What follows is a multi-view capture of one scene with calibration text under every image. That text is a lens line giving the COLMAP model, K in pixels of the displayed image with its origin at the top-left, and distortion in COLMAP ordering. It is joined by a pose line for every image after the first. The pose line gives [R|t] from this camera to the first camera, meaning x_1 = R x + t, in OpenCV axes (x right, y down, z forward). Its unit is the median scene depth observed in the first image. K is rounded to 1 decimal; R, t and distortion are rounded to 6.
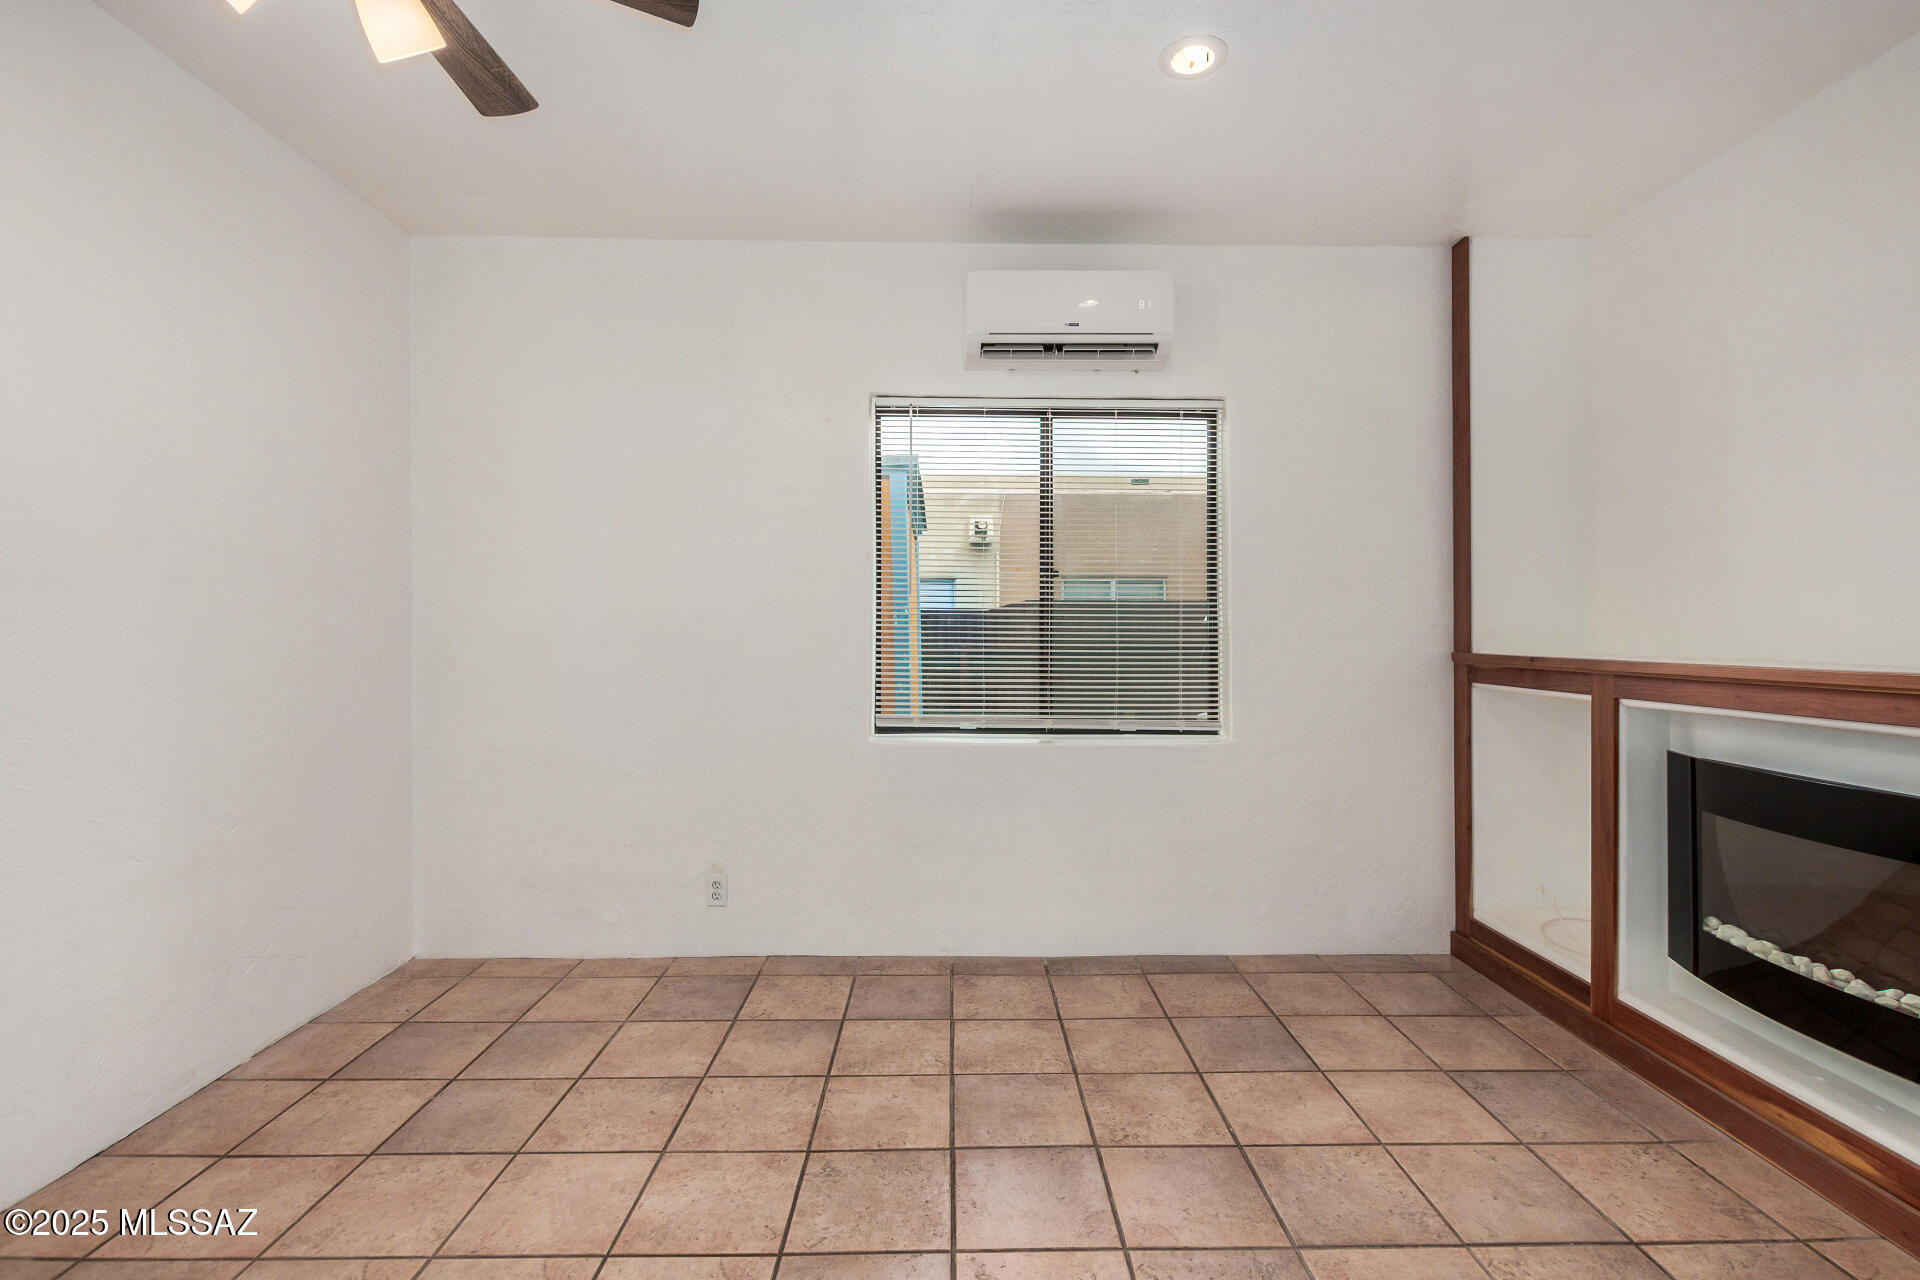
lens RADIAL K [[941.5, 0, 962.5], [0, 941.5, 627.6], [0, 0, 1]] dist [-0.000158, -0.001275]
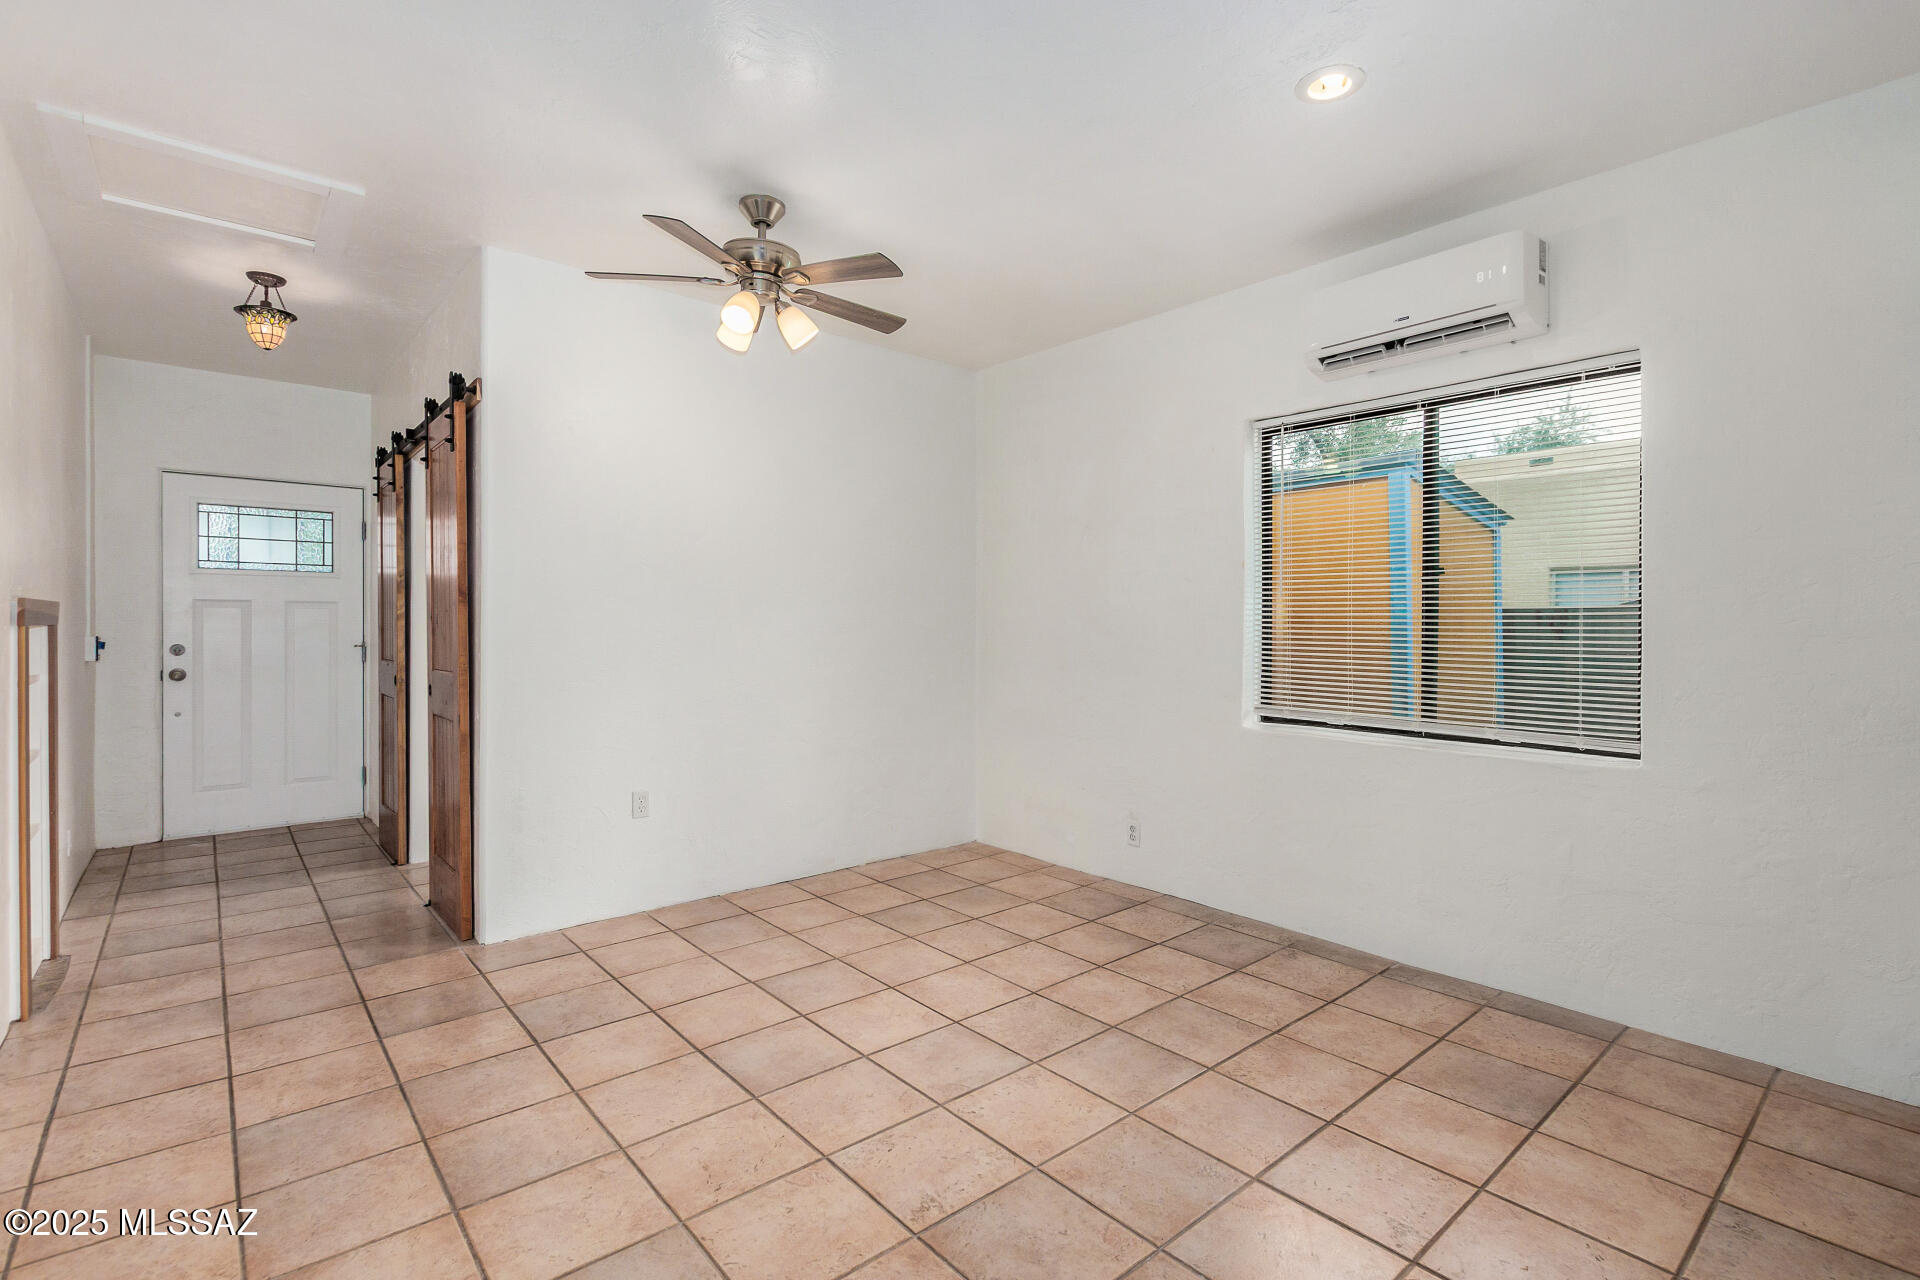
lens RADIAL K [[916.5, 0, 872.0], [0, 916.5, 624.0], [0, 0, 1]] dist [-0.000079, -0.001377]
pose [[0.573716, -0.000699, -0.819054, 0.611081], [-0.003328, 0.999989, -0.003185, 0.001750], [0.819047, 0.004553, 0.573708, -0.000889]]
